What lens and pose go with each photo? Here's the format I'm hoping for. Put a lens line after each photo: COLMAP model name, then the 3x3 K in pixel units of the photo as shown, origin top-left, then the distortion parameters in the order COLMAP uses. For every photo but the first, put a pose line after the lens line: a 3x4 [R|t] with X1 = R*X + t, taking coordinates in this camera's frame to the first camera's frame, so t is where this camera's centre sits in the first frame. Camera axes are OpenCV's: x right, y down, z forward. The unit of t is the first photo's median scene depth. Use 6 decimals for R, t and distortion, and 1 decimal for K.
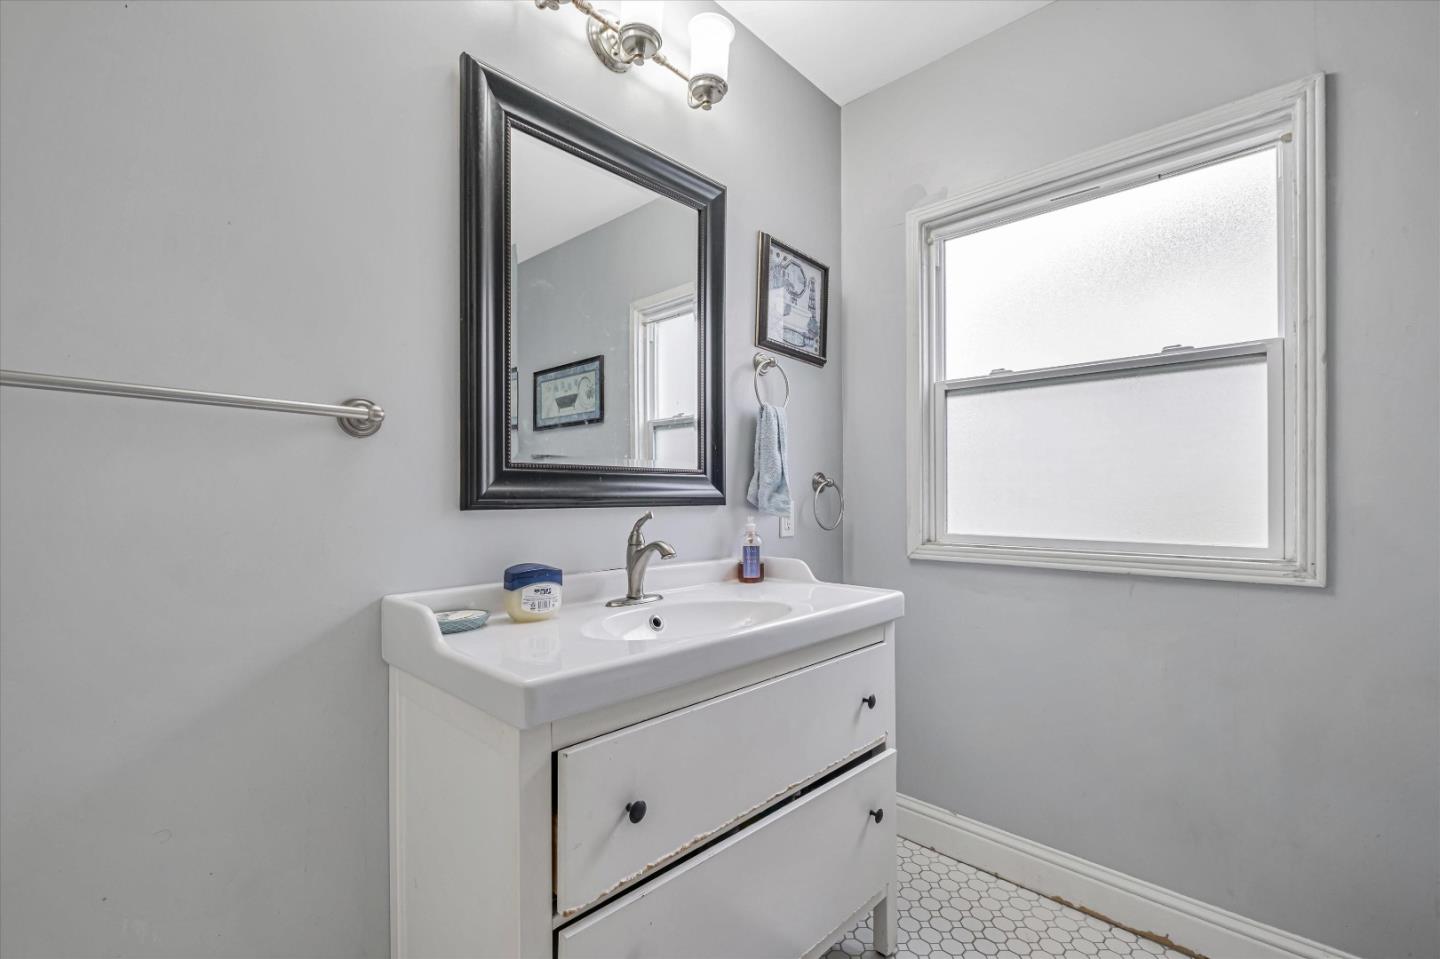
lens RADIAL K [[631.4, 0, 719.9], [0, 631.4, 489.0], [0, 0, 1]] dist [-0.000904, -0.000454]
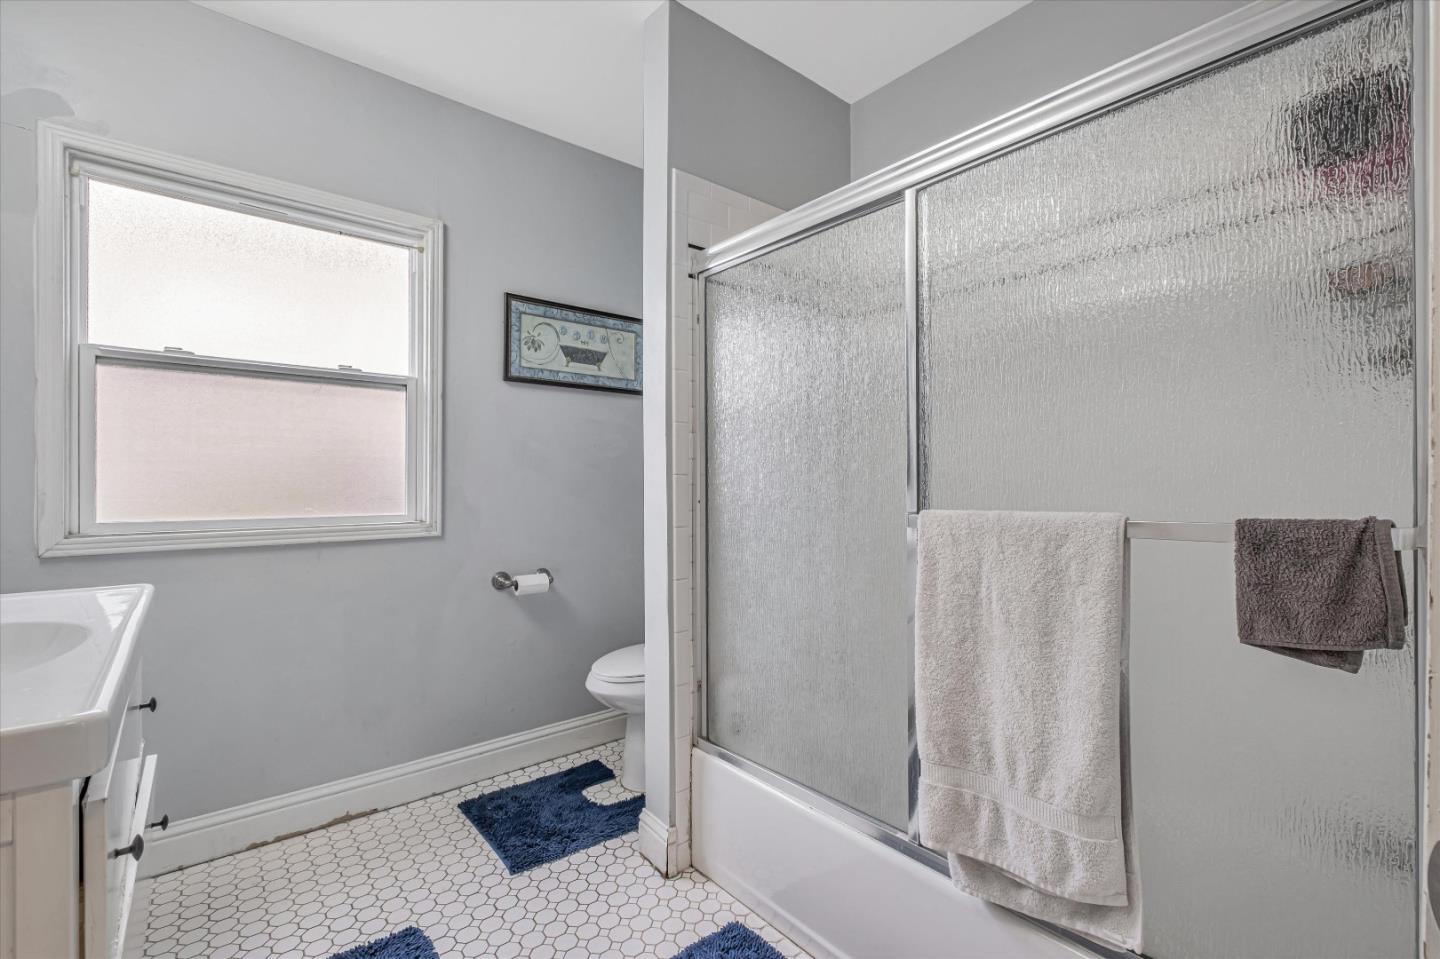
lens RADIAL K [[631.4, 0, 719.9], [0, 631.4, 489.0], [0, 0, 1]] dist [-0.000904, -0.000454]
pose [[0.116043, -0.004266, 0.993235, -0.473223], [-0.008261, 0.999952, 0.005260, 0.014885], [-0.993210, -0.008816, 0.116002, 0.070330]]
